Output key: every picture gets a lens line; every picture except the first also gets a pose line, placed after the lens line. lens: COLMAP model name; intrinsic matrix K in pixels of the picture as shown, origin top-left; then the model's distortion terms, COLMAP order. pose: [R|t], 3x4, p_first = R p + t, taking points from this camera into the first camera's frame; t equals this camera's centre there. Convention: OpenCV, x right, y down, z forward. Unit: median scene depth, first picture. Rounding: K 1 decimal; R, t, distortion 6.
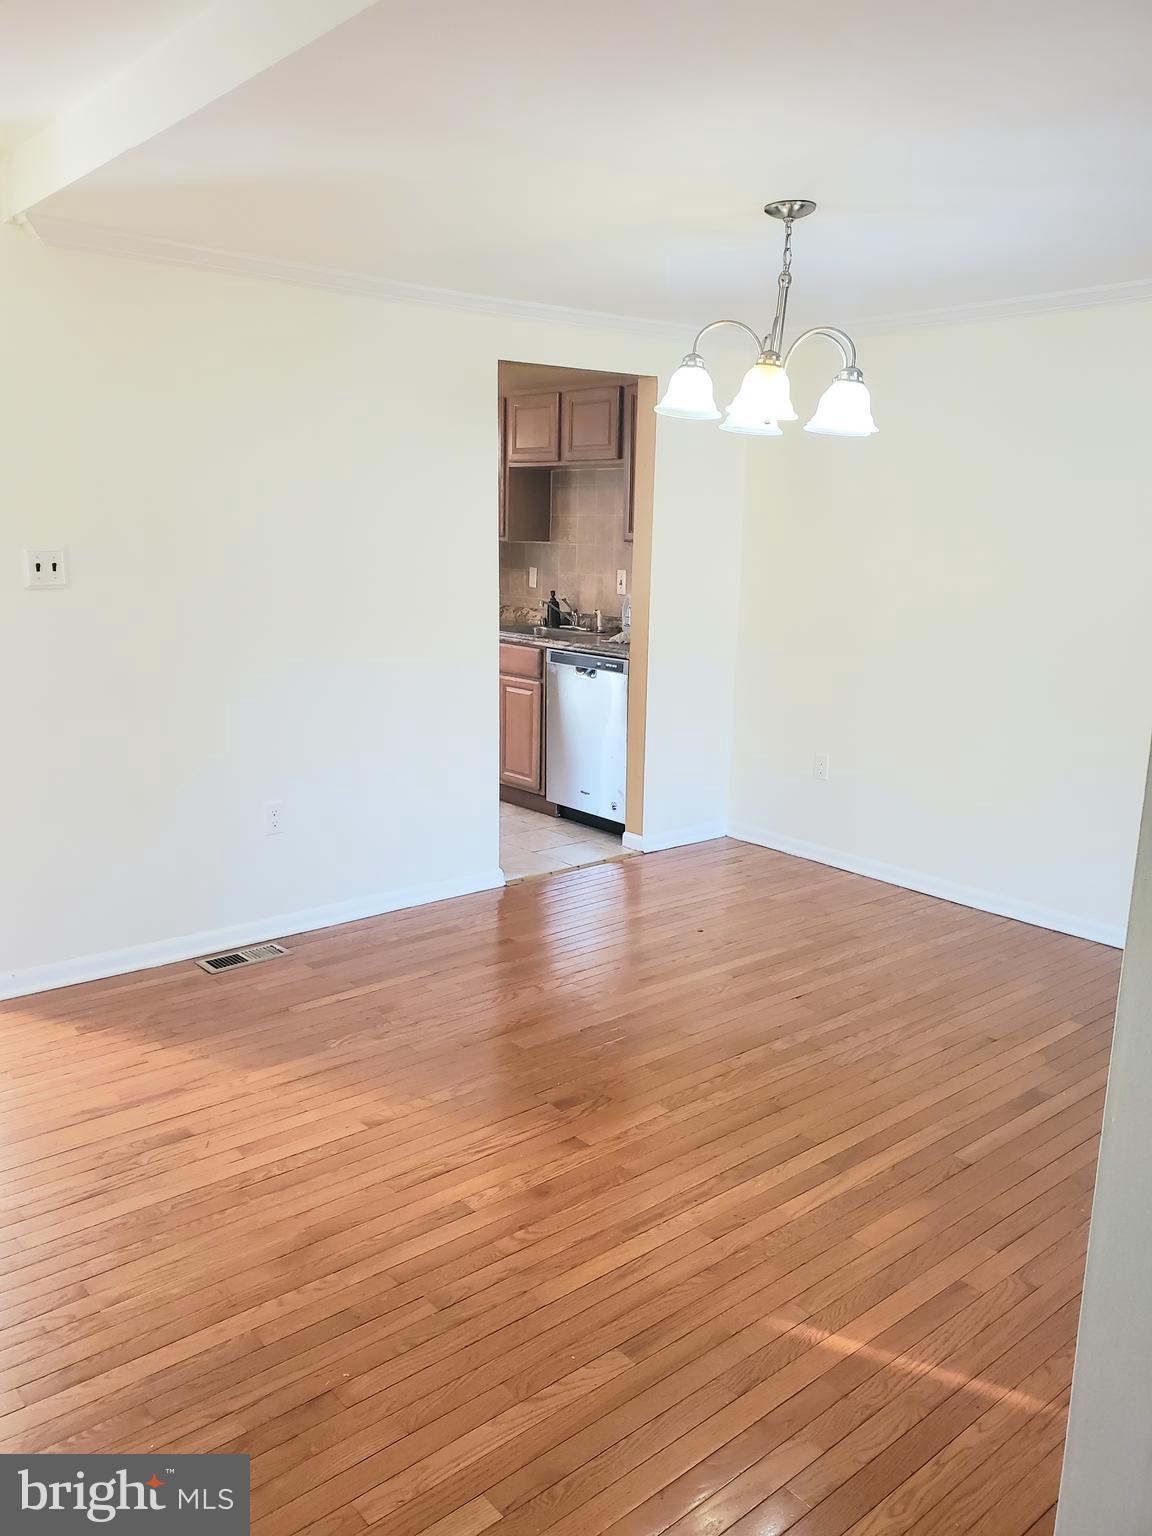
lens RADIAL K [[1209.6, 0, 580.7], [0, 1209.6, 778.3], [0, 0, 1]] dist [0.030662, -0.024234]
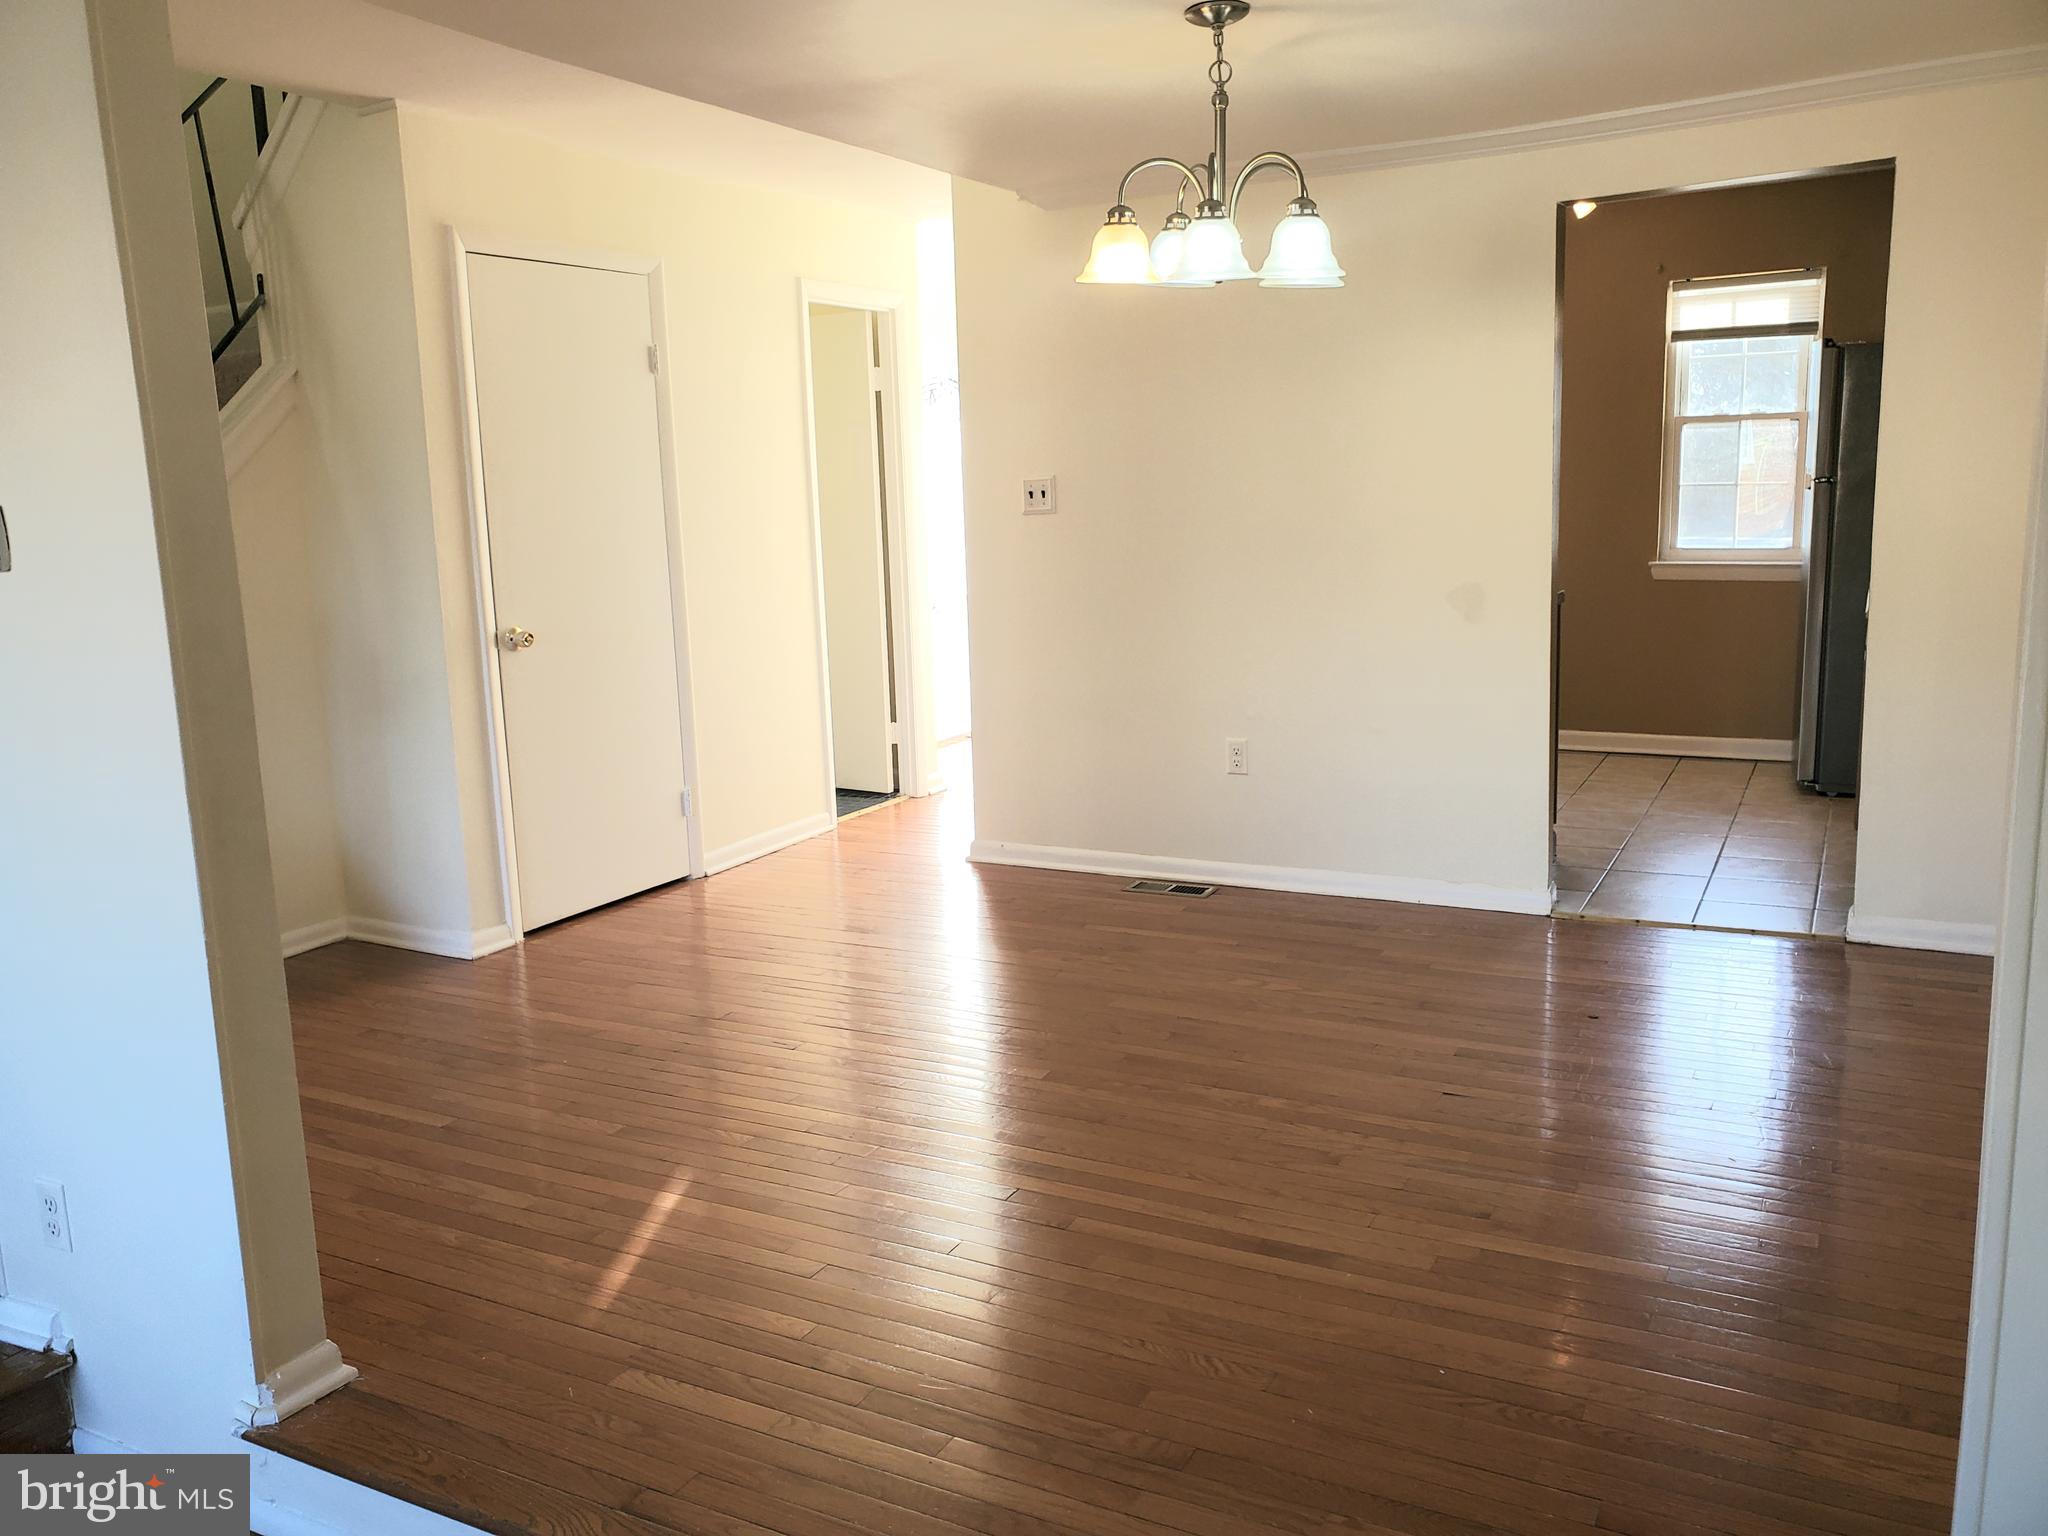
lens RADIAL K [[1612.8, 0, 1021.1], [0, 1612.8, 763.4], [0, 0, 1]] dist [0.030662, -0.024234]
pose [[0.355303, 0.130244, -0.925633, 0.601596], [-0.149001, 0.985475, 0.081470, -0.027512], [0.922799, 0.108974, 0.369548, 0.273410]]
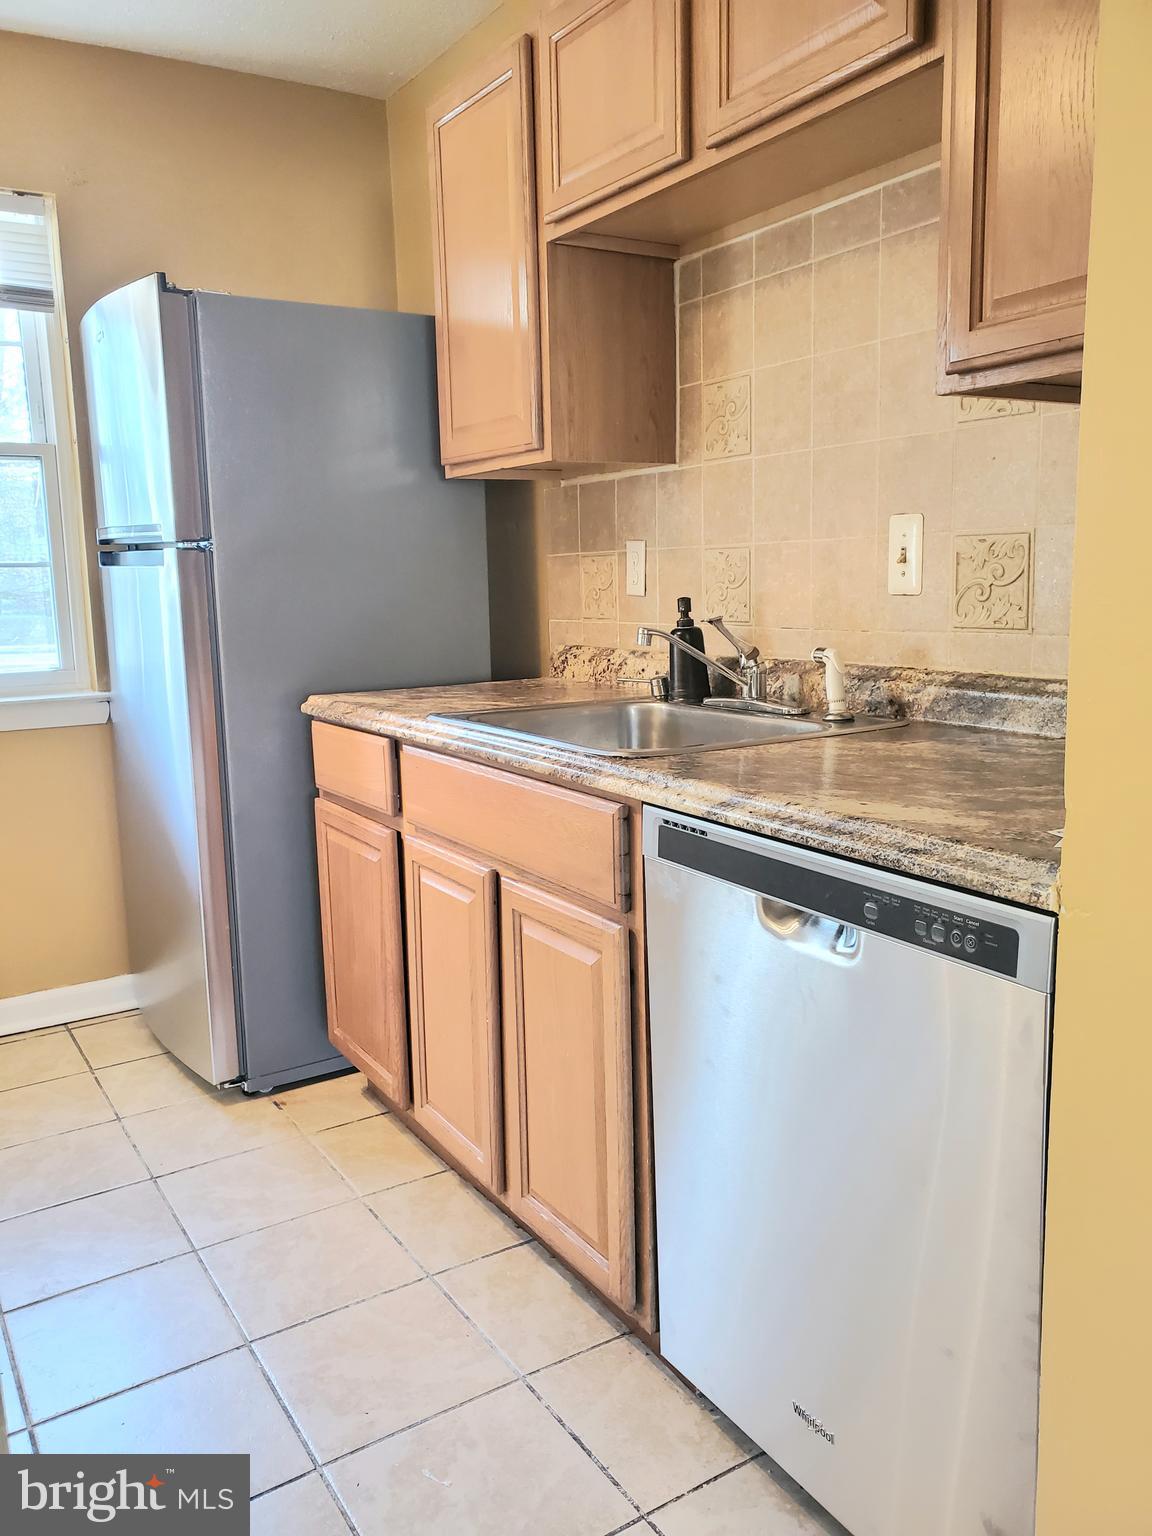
lens RADIAL K [[1209.6, 0, 563.8], [0, 1209.6, 765.6], [0, 0, 1]] dist [0.030662, -0.024234]
pose [[0.987089, -0.020976, -0.158796, -0.003574], [0.014151, 0.998932, -0.043990, -0.101040], [0.159549, 0.041175, 0.986331, 0.717689]]
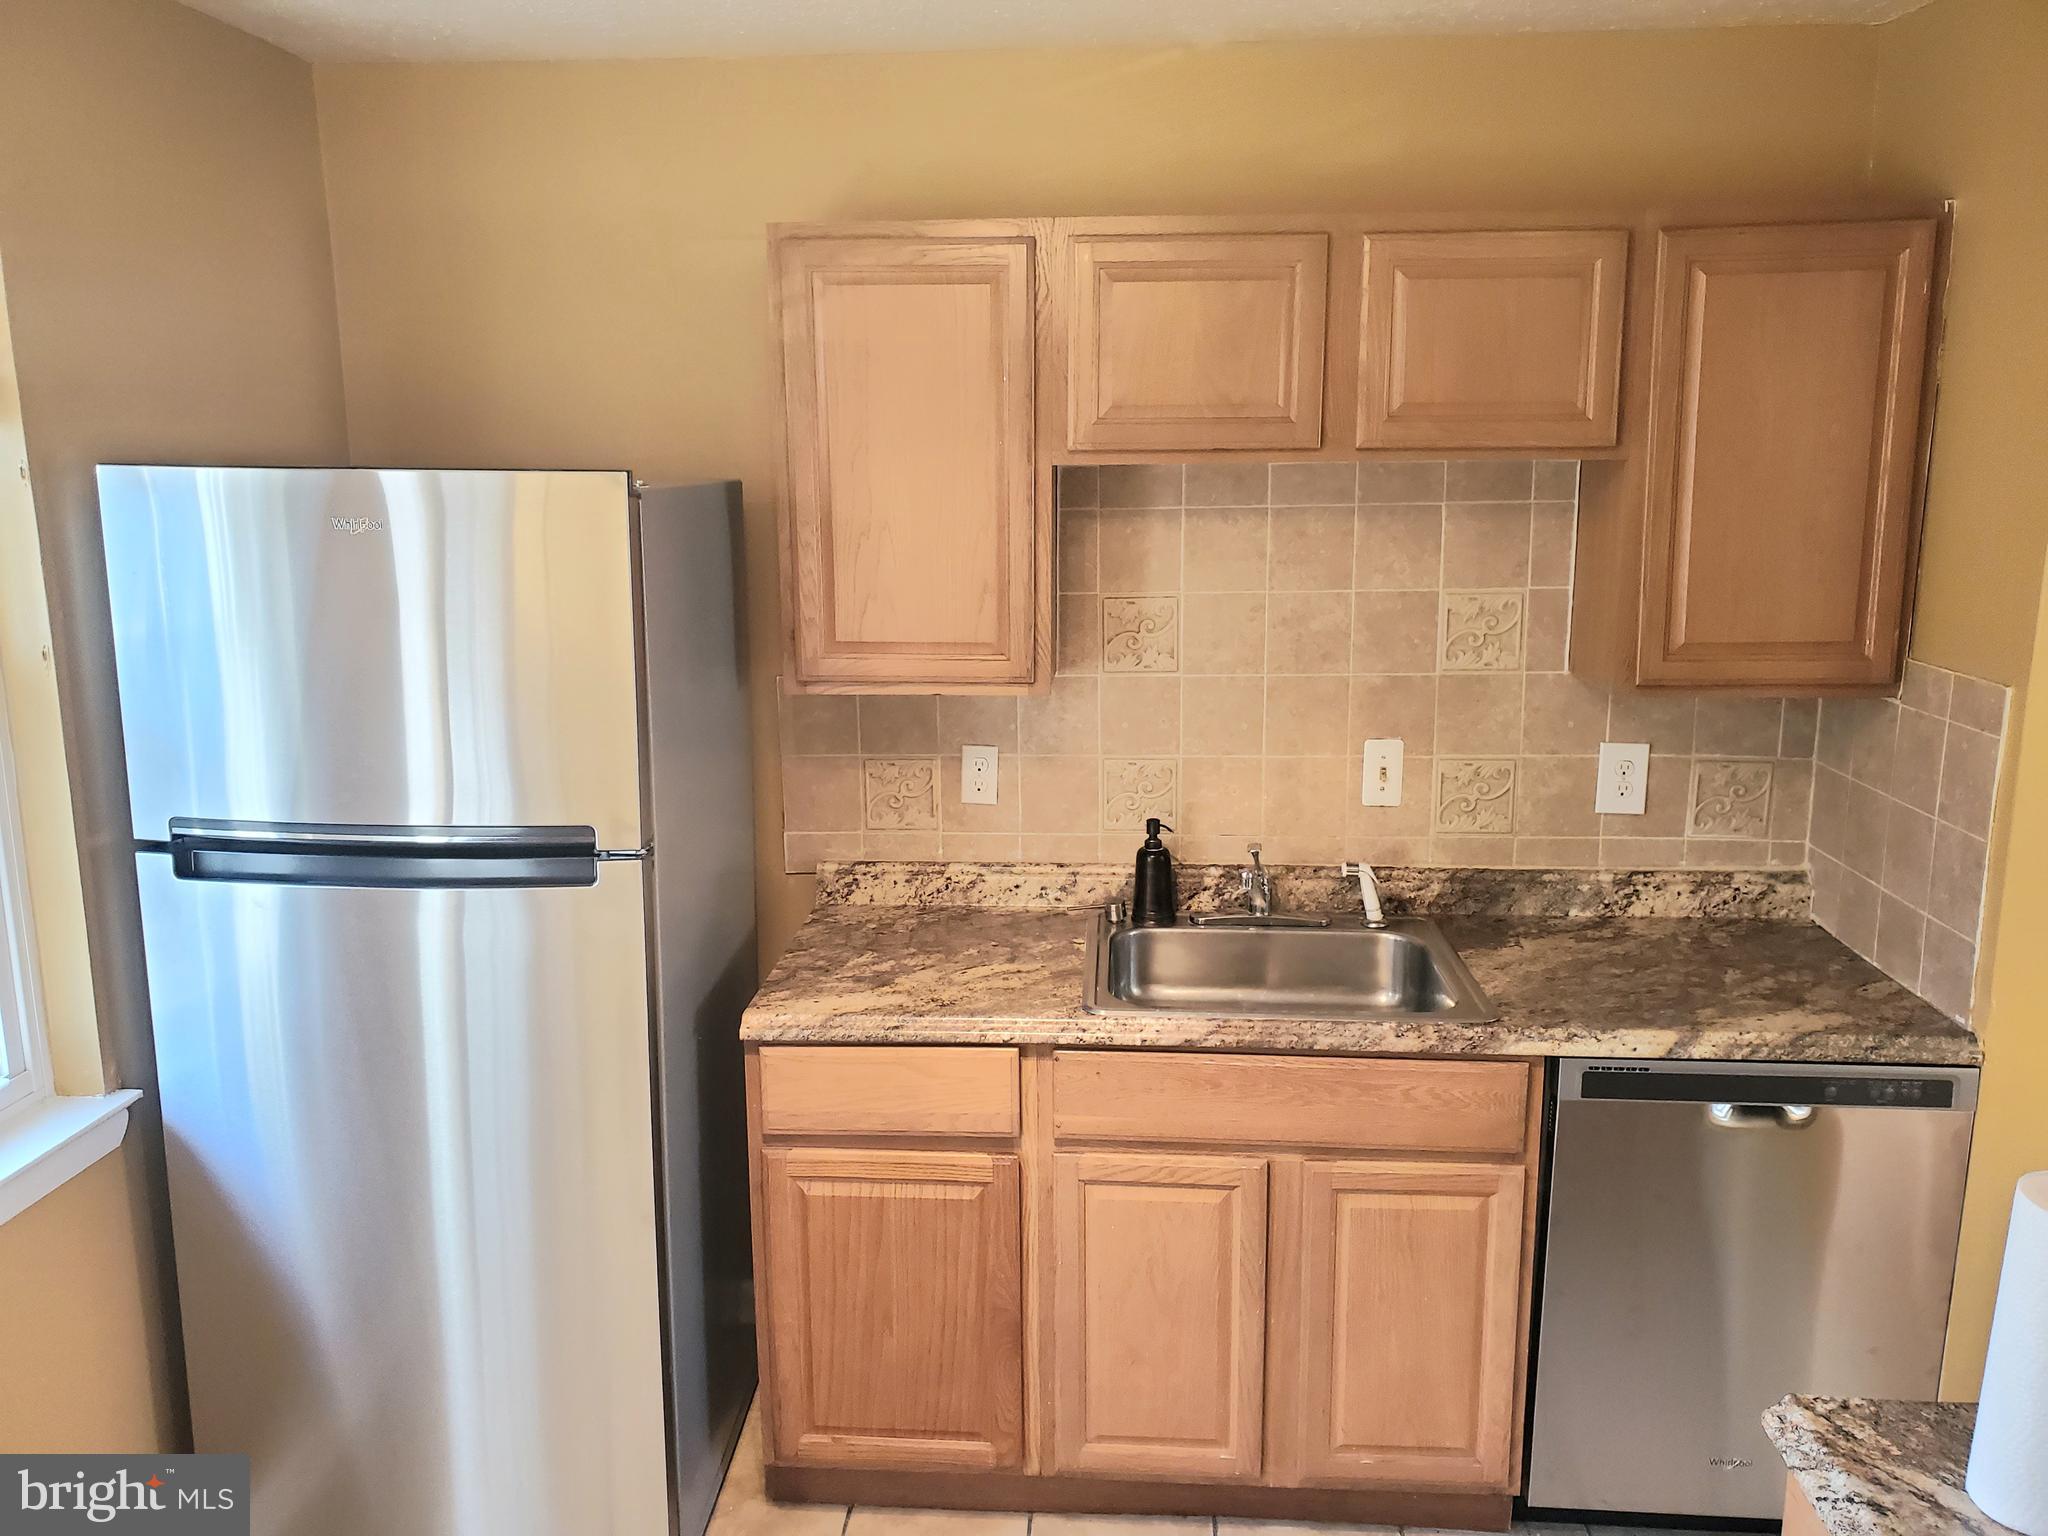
lens RADIAL K [[1612.8, 0, 1012.5], [0, 1612.8, 771.3], [0, 0, 1]] dist [0.030662, -0.024234]
pose [[0.713661, -0.173586, 0.678643, -0.385492], [0.169535, 0.982809, 0.073104, -0.226482], [-0.679666, 0.062882, 0.730821, 0.760462]]
